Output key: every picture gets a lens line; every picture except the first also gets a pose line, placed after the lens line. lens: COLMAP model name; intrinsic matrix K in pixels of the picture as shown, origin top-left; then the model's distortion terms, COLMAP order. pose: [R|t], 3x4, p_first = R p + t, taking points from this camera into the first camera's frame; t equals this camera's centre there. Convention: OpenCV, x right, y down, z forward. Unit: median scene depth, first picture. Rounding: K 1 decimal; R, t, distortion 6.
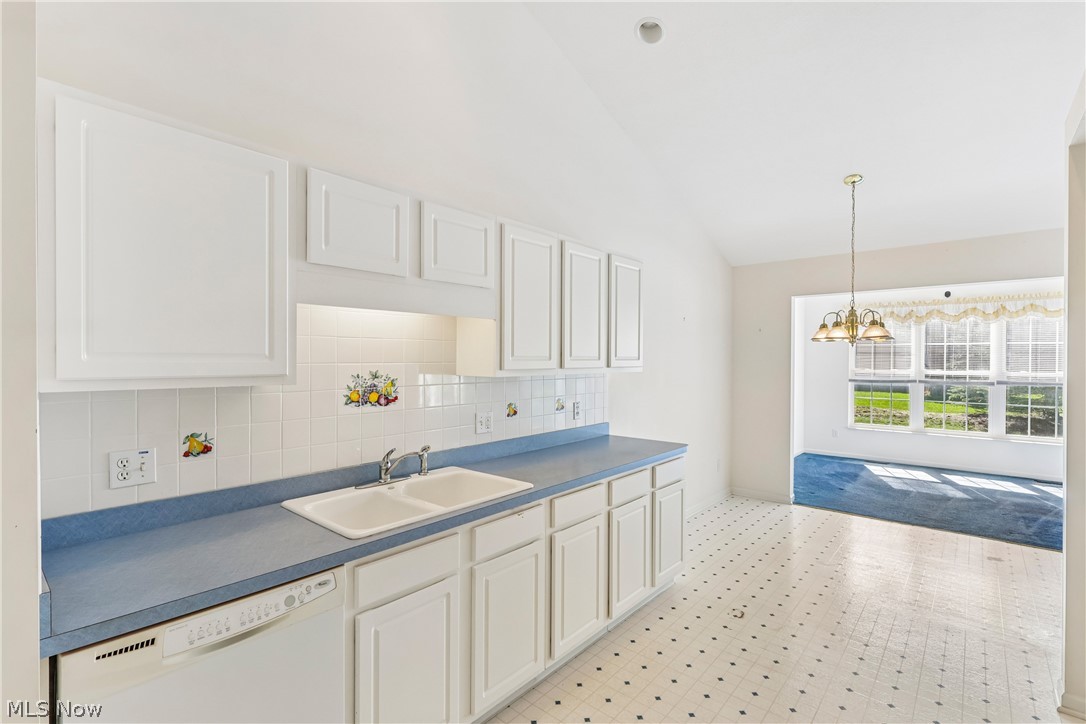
lens RADIAL K [[506.0, 0, 543.0], [0, 506.0, 362.0], [0, 0, 1]] dist [0.001473, 0.000073]
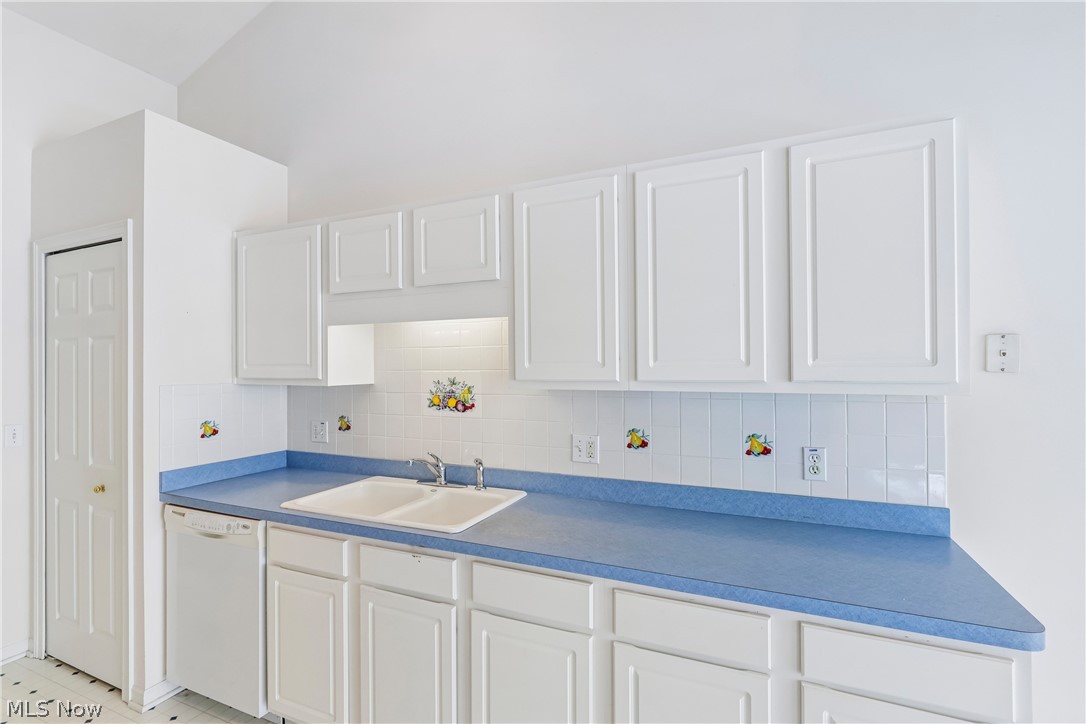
lens RADIAL K [[512.8, 0, 544.3], [0, 512.8, 357.5], [0, 0, 1]] dist [0.003917, 0.000118]
pose [[0.274141, -0.017614, -0.961528, 0.739702], [0.001281, 0.999838, -0.017951, -0.004948], [0.961689, 0.003689, 0.274119, 0.880199]]
